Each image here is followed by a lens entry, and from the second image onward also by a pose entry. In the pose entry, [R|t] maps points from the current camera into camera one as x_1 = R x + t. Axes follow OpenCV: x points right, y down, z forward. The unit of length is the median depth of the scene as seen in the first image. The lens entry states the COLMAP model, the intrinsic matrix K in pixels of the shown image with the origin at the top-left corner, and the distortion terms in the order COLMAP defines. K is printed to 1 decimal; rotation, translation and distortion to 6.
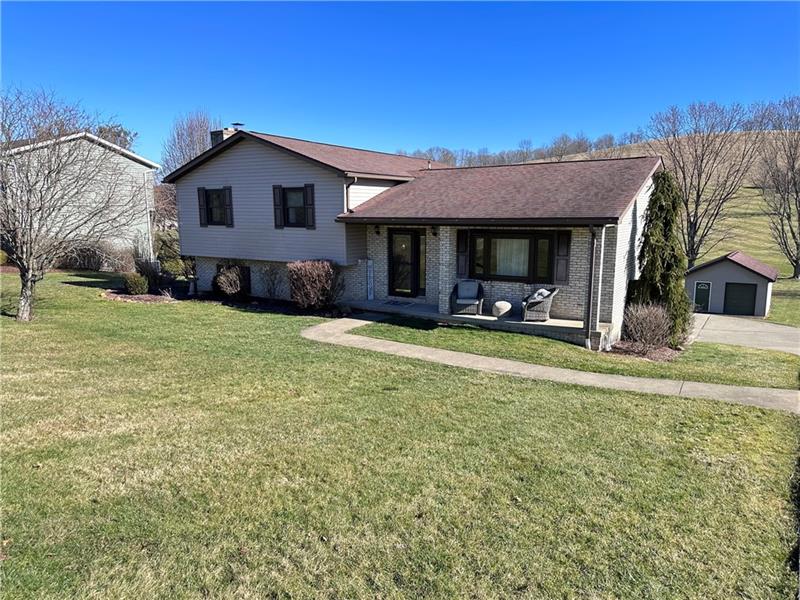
lens RADIAL K [[542.7, 0, 400.0], [0, 542.7, 300.0], [0, 0, 1]] dist [0.037979, -0.003882]
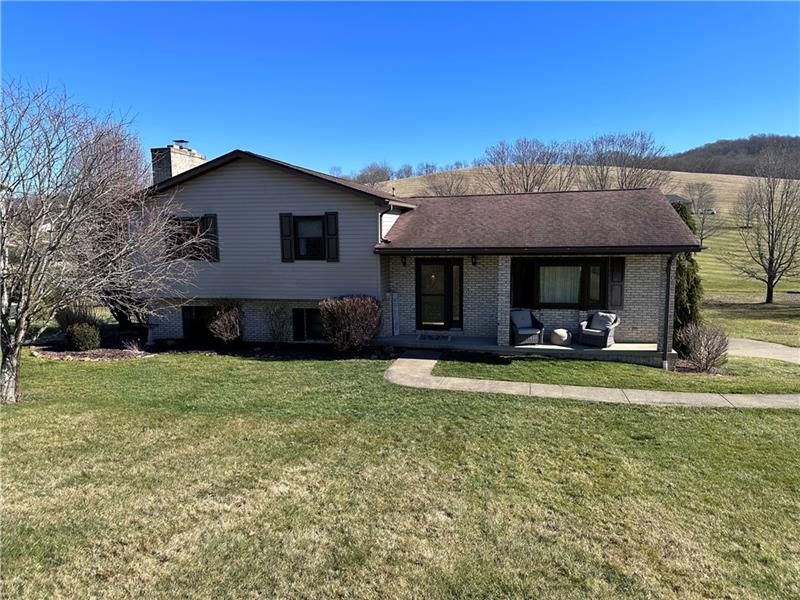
lens RADIAL K [[542.7, 0, 400.0], [0, 542.7, 300.0], [0, 0, 1]] dist [0.037979, -0.003882]
pose [[0.947231, -0.050850, 0.316492, -0.394669], [0.063419, 0.997550, -0.029535, -0.039000], [-0.314215, 0.048048, 0.948135, 0.135119]]
